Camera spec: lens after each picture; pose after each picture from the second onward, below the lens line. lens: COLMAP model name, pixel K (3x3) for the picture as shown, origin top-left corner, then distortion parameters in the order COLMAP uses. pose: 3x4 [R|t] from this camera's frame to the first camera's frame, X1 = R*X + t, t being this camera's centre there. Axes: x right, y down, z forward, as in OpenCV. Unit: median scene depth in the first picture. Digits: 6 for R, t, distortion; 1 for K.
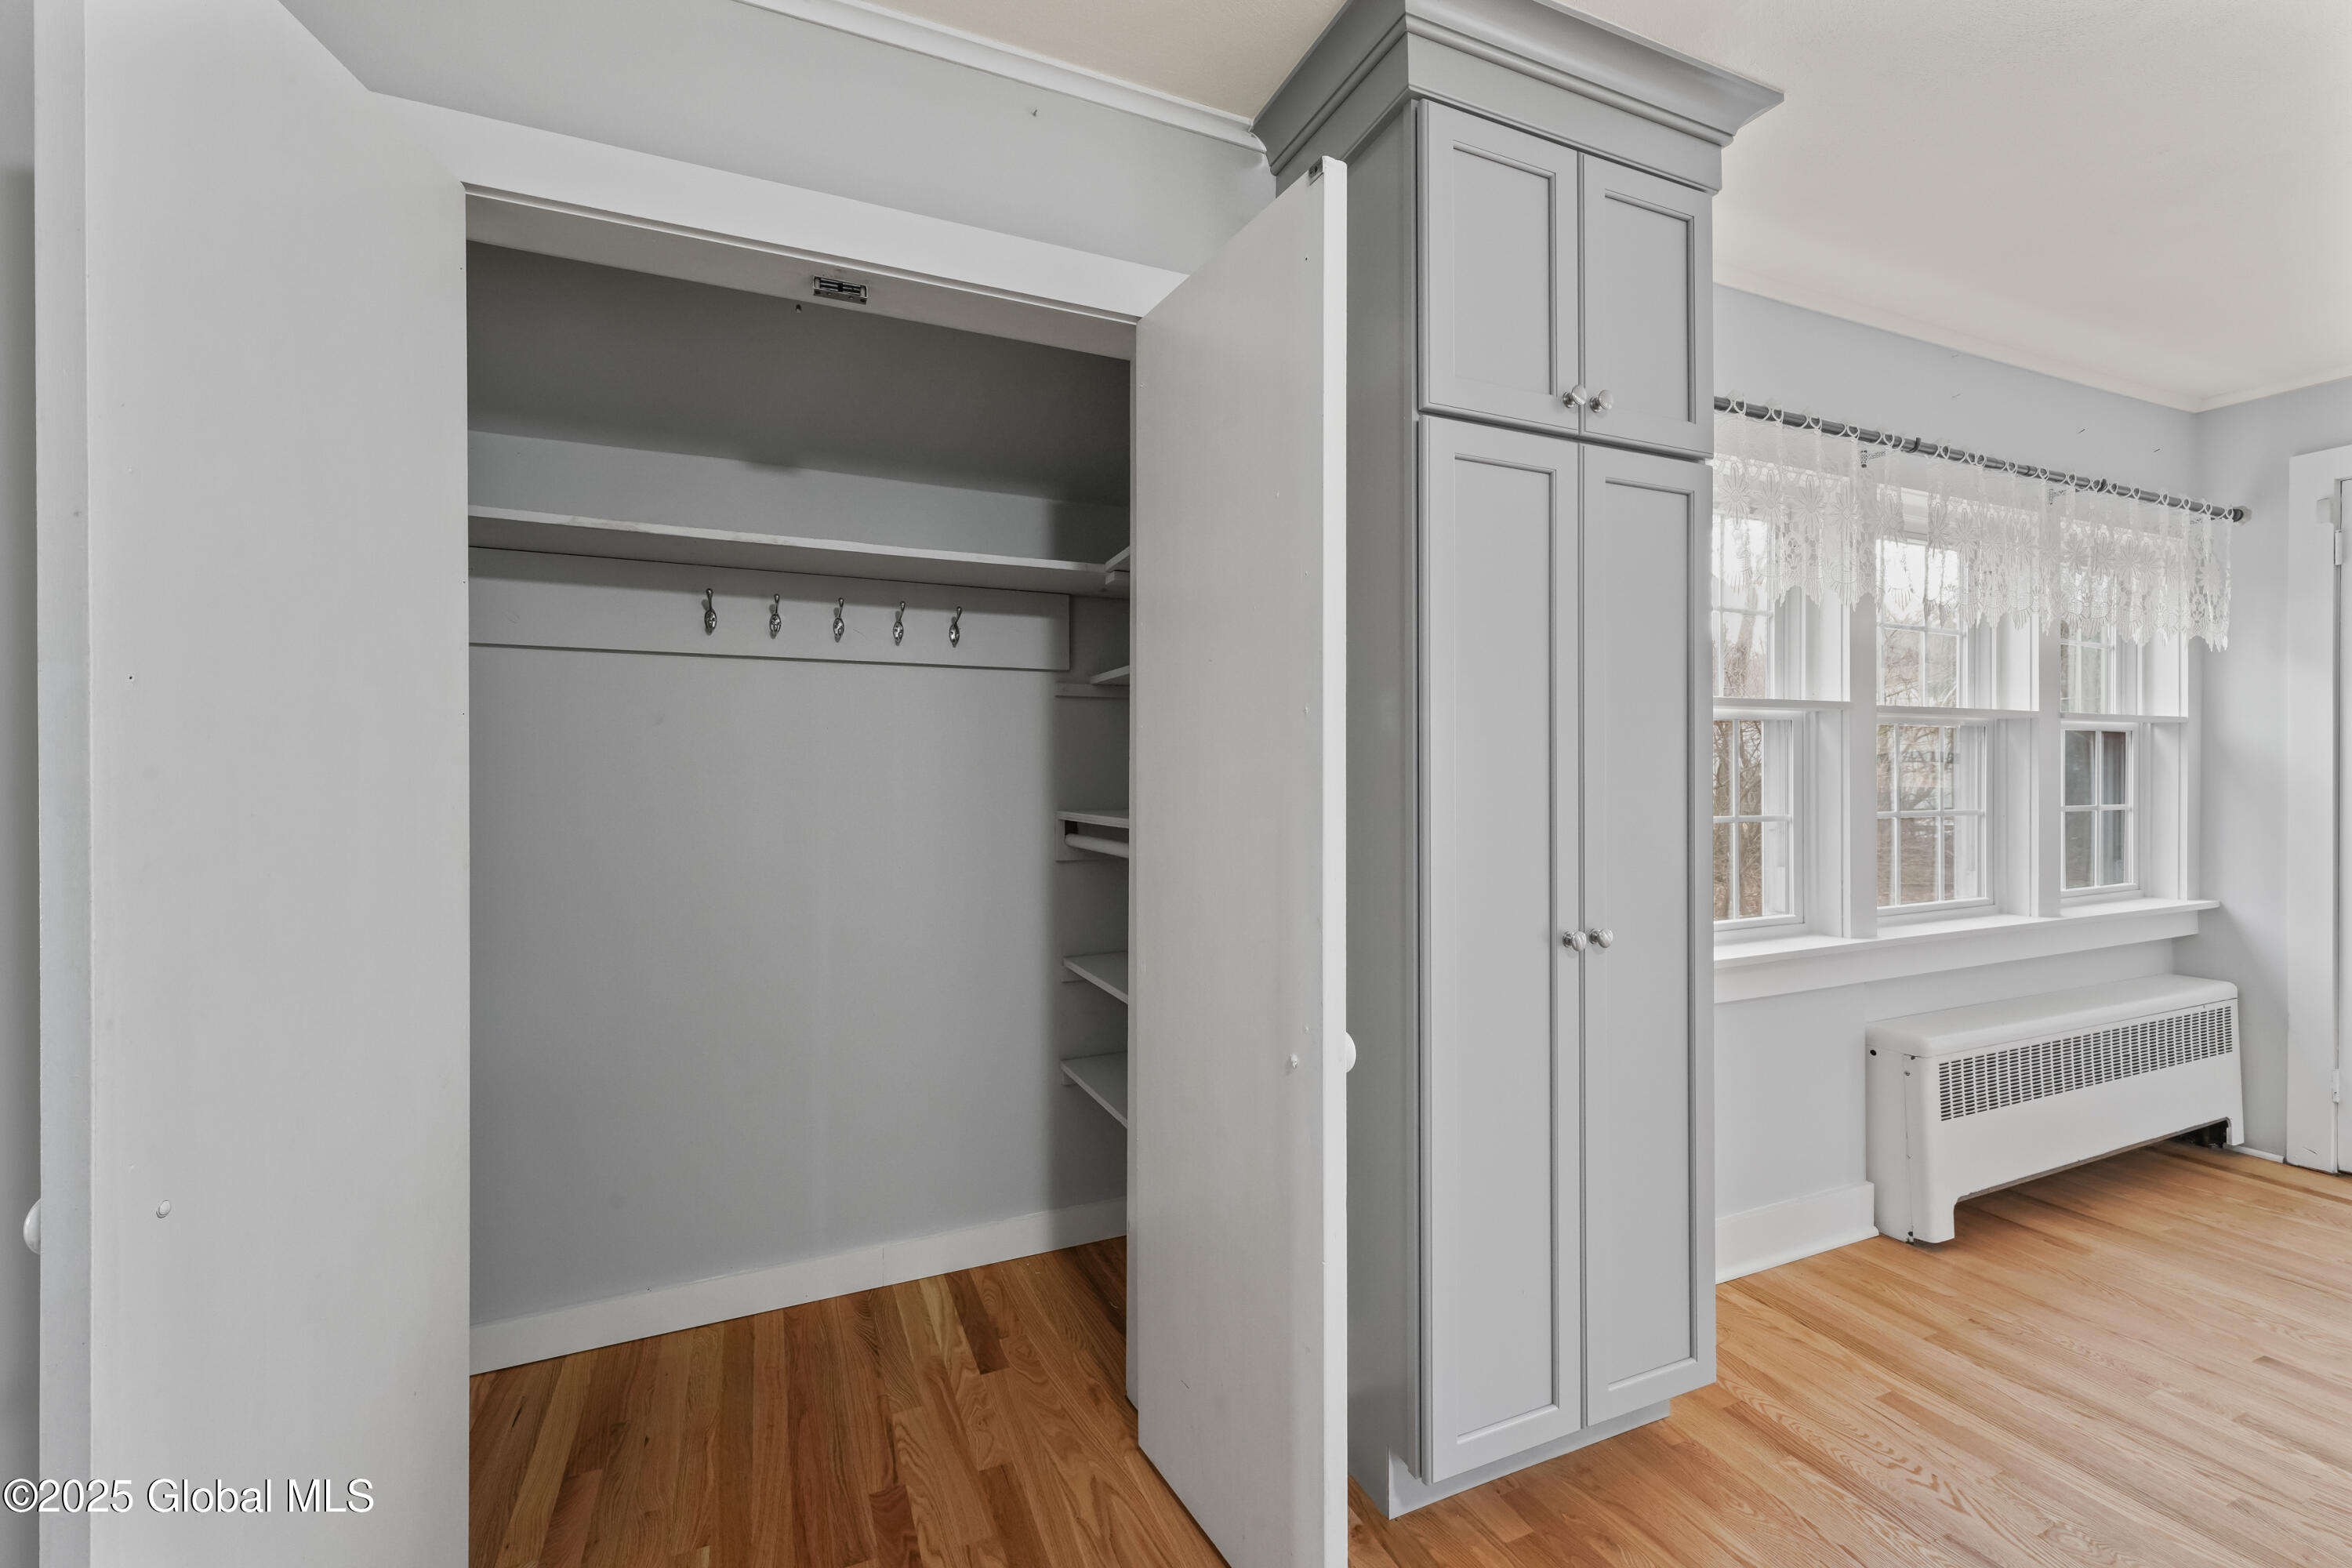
lens RADIAL K [[929.1, 0, 1175.1], [0, 929.1, 785.2], [0, 0, 1]] dist [-0.000853, 0.000094]
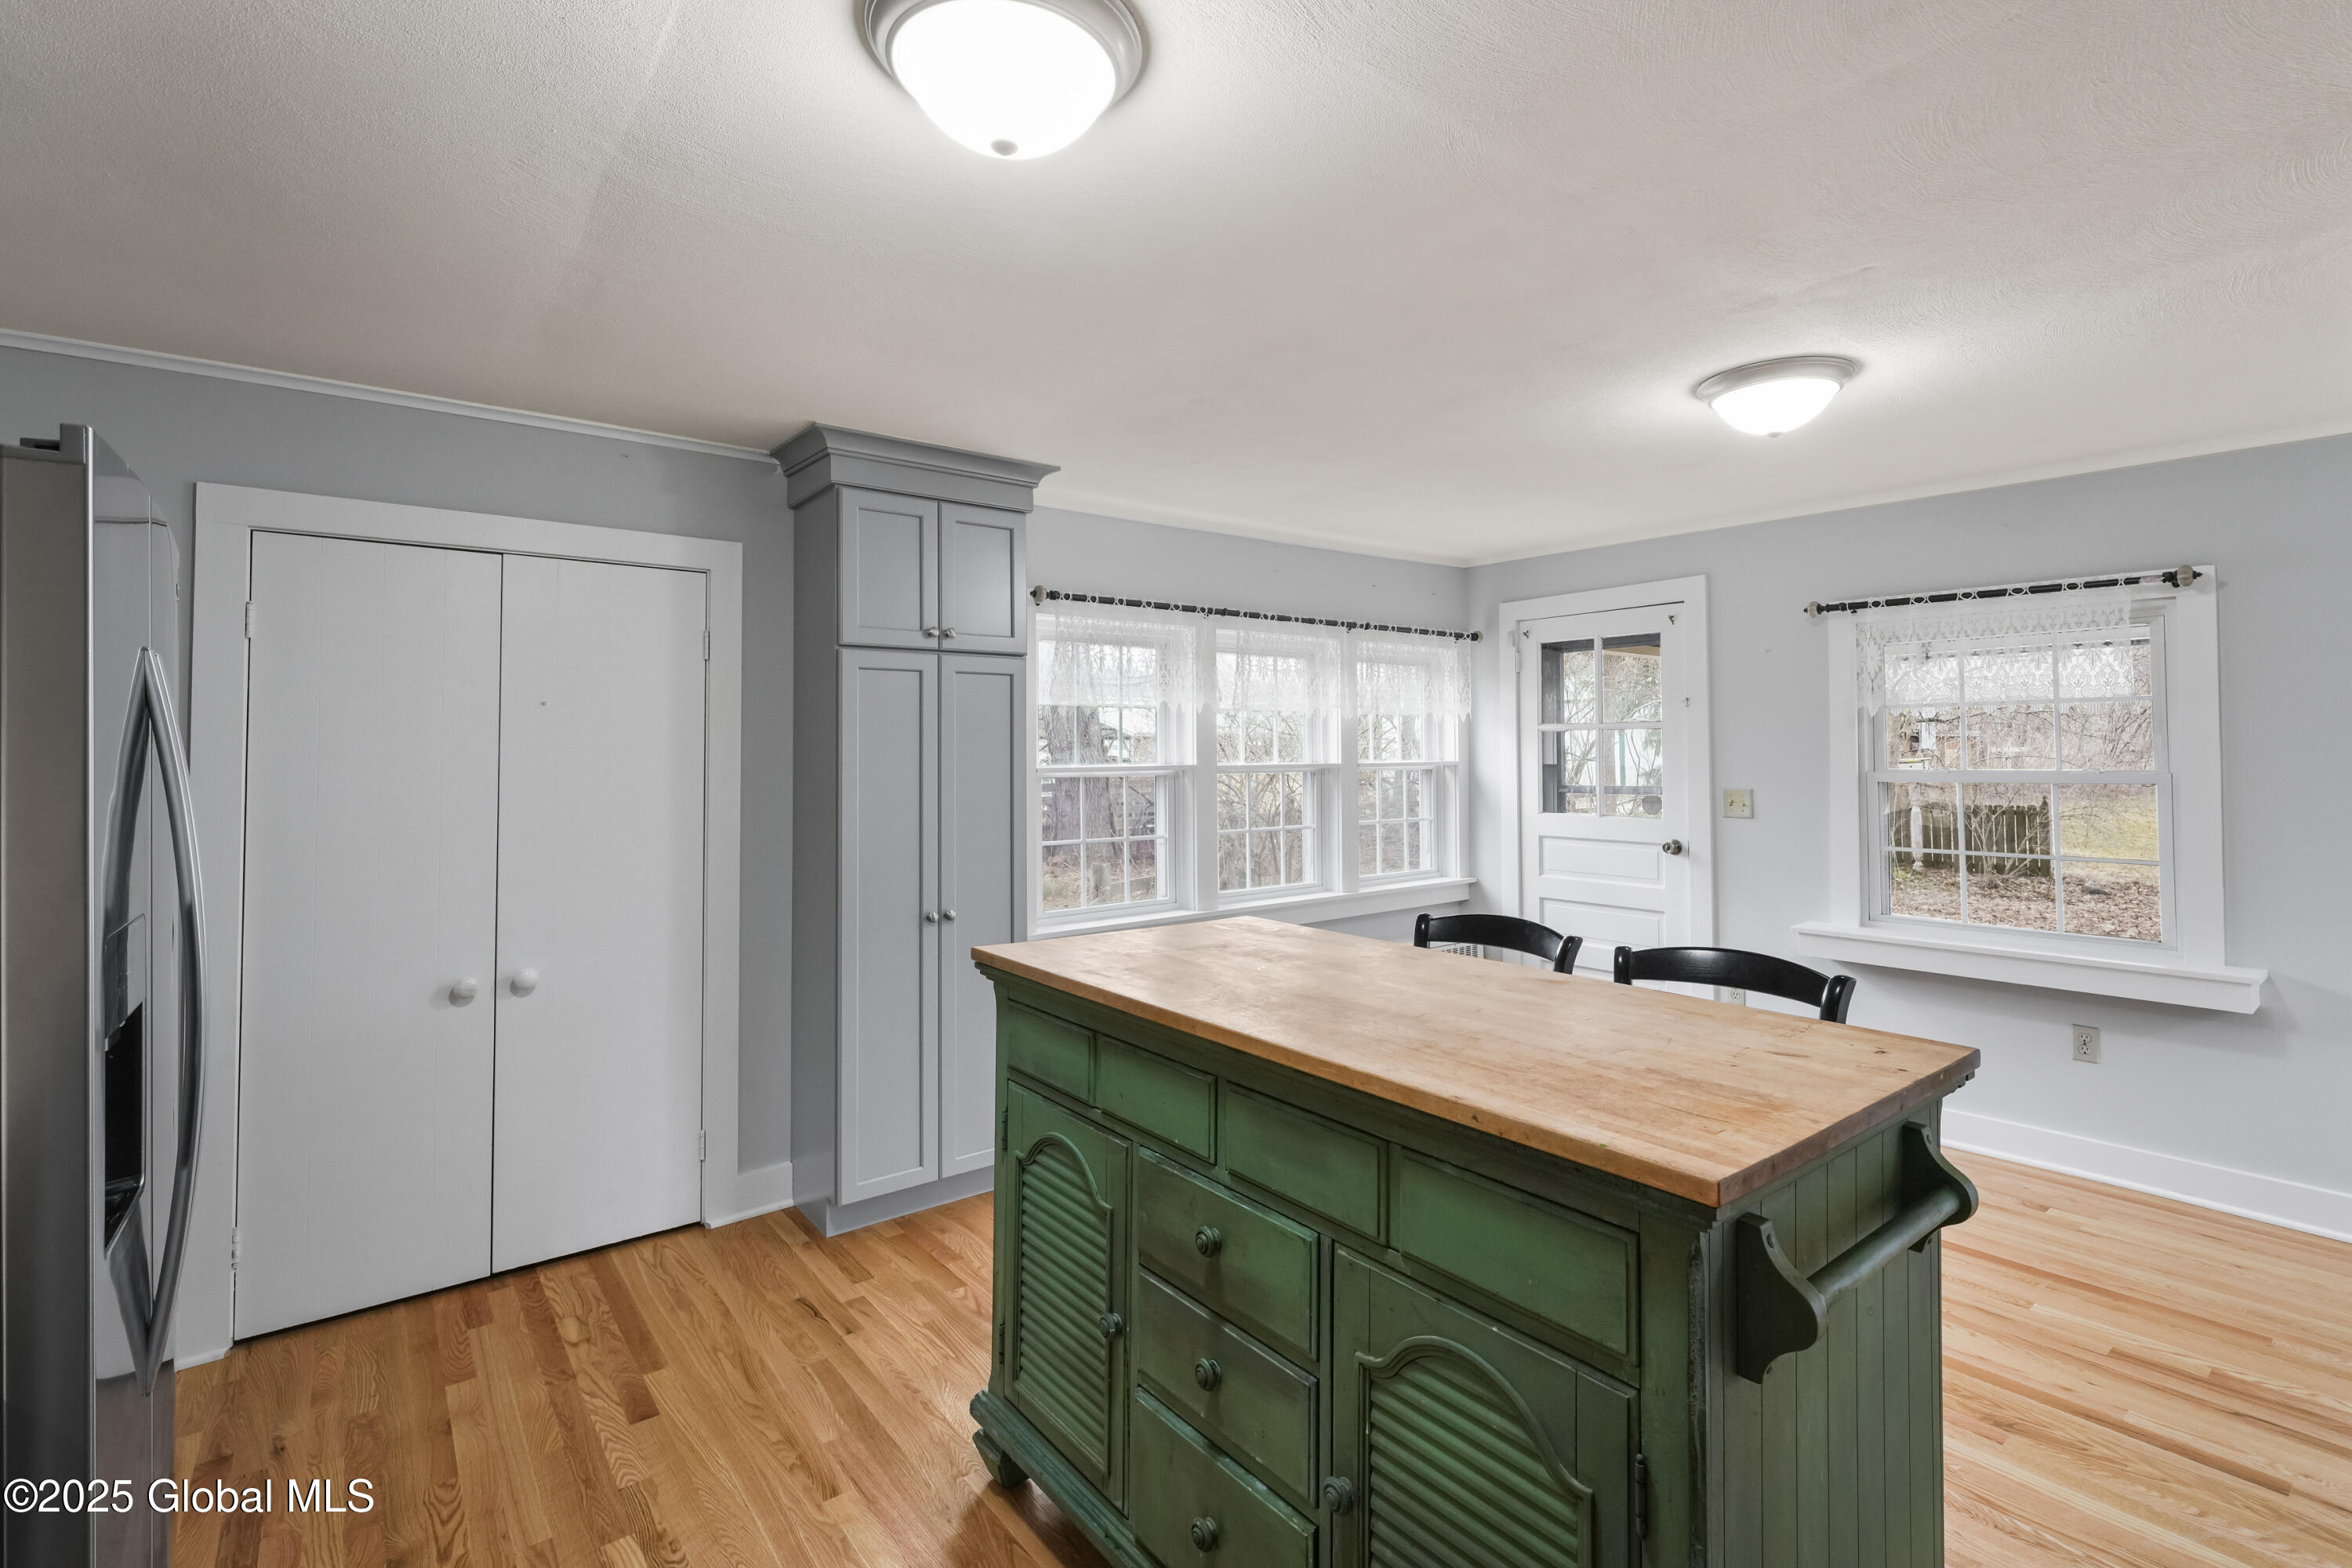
lens RADIAL K [[1103.1, 0, 1240.5], [0, 1103.1, 729.2], [0, 0, 1]] dist [-0.000133, -0.000647]
pose [[0.958249, 0.004228, 0.285904, 0.381901], [0.002992, 0.999688, -0.024809, -0.157975], [-0.285920, 0.024628, 0.957937, -1.328002]]
